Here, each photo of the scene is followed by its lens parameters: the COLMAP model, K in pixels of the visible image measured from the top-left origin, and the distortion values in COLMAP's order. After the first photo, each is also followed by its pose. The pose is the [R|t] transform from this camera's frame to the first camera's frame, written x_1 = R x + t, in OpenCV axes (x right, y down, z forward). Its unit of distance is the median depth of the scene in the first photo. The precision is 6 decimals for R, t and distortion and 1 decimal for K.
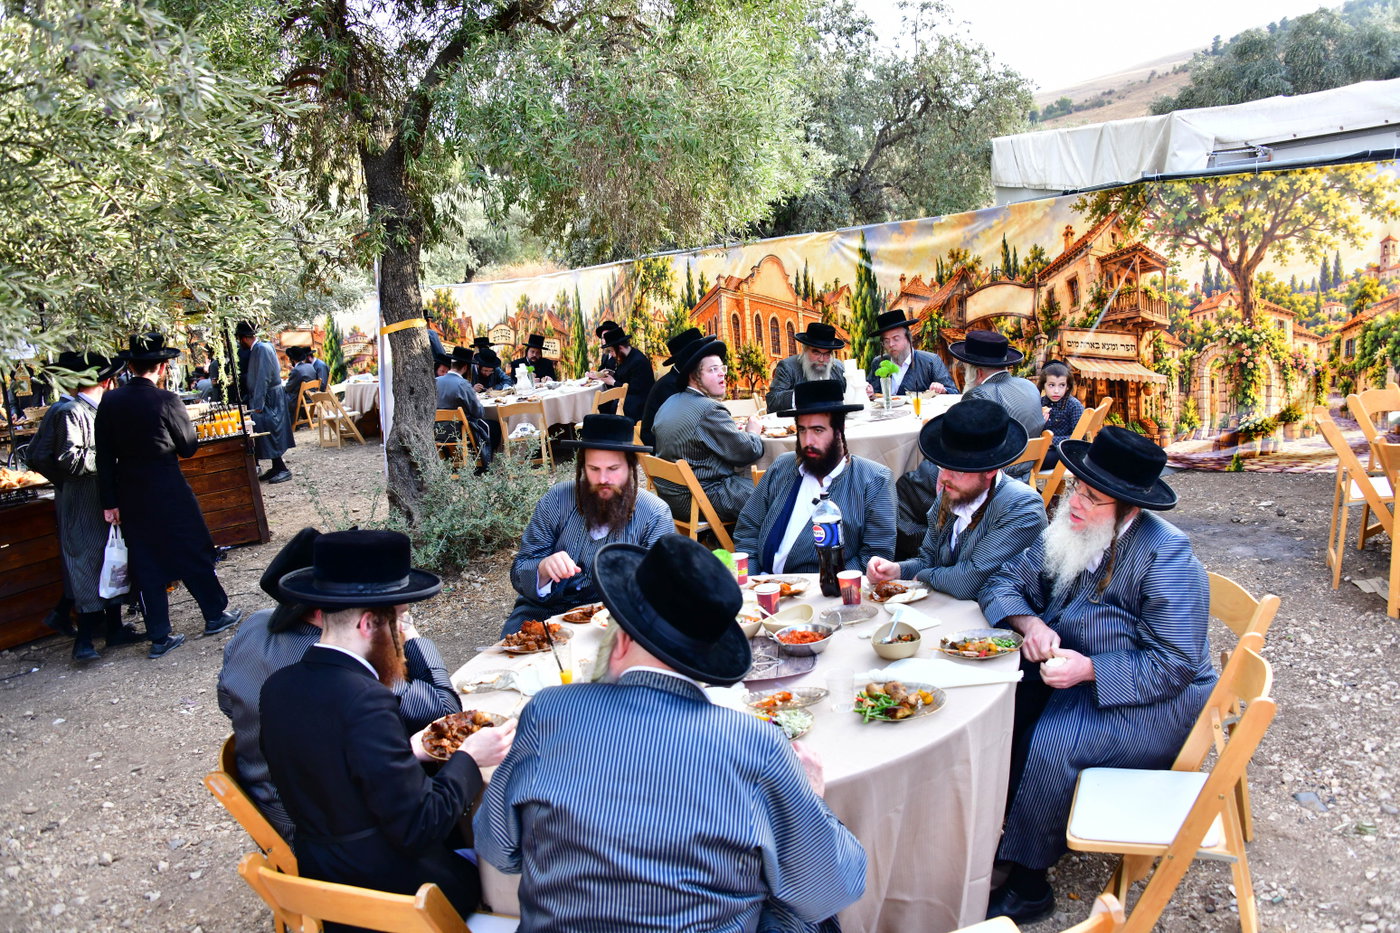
lens RADIAL K [[1121.0, 0, 697.4], [0, 1121.0, 468.6], [0, 0, 1]] dist [-0.138737, 0.060847]
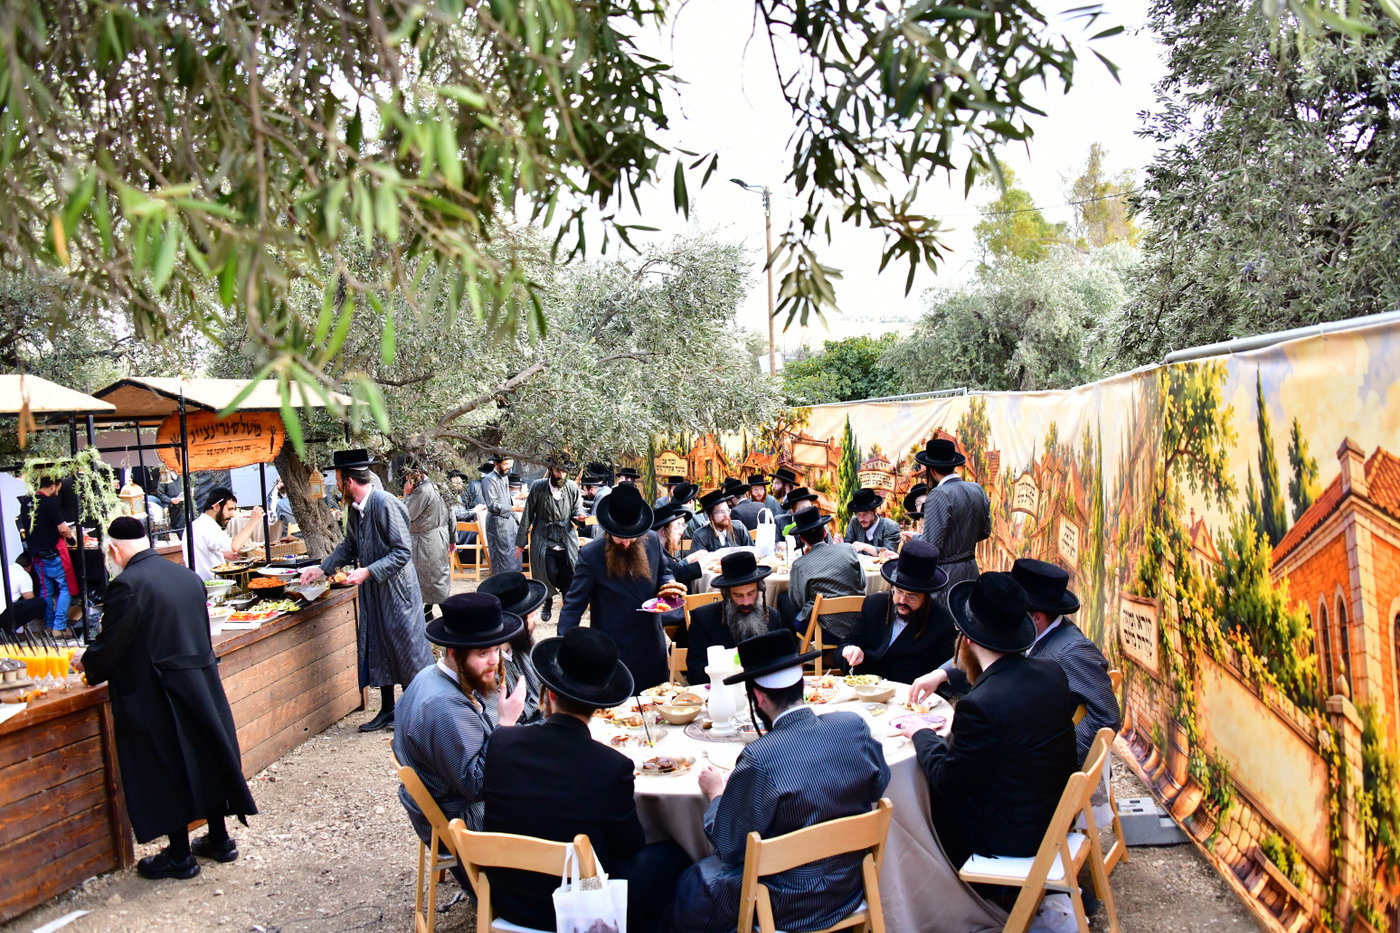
lens RADIAL K [[1121.0, 0, 705.9], [0, 1121.0, 458.6], [0, 0, 1]] dist [-0.138737, 0.060847]
pose [[0.759520, 0.074727, -0.646177, 0.053451], [-0.126429, 0.991394, -0.033955, -0.116149], [0.638079, 0.107485, 0.762432, 0.587827]]
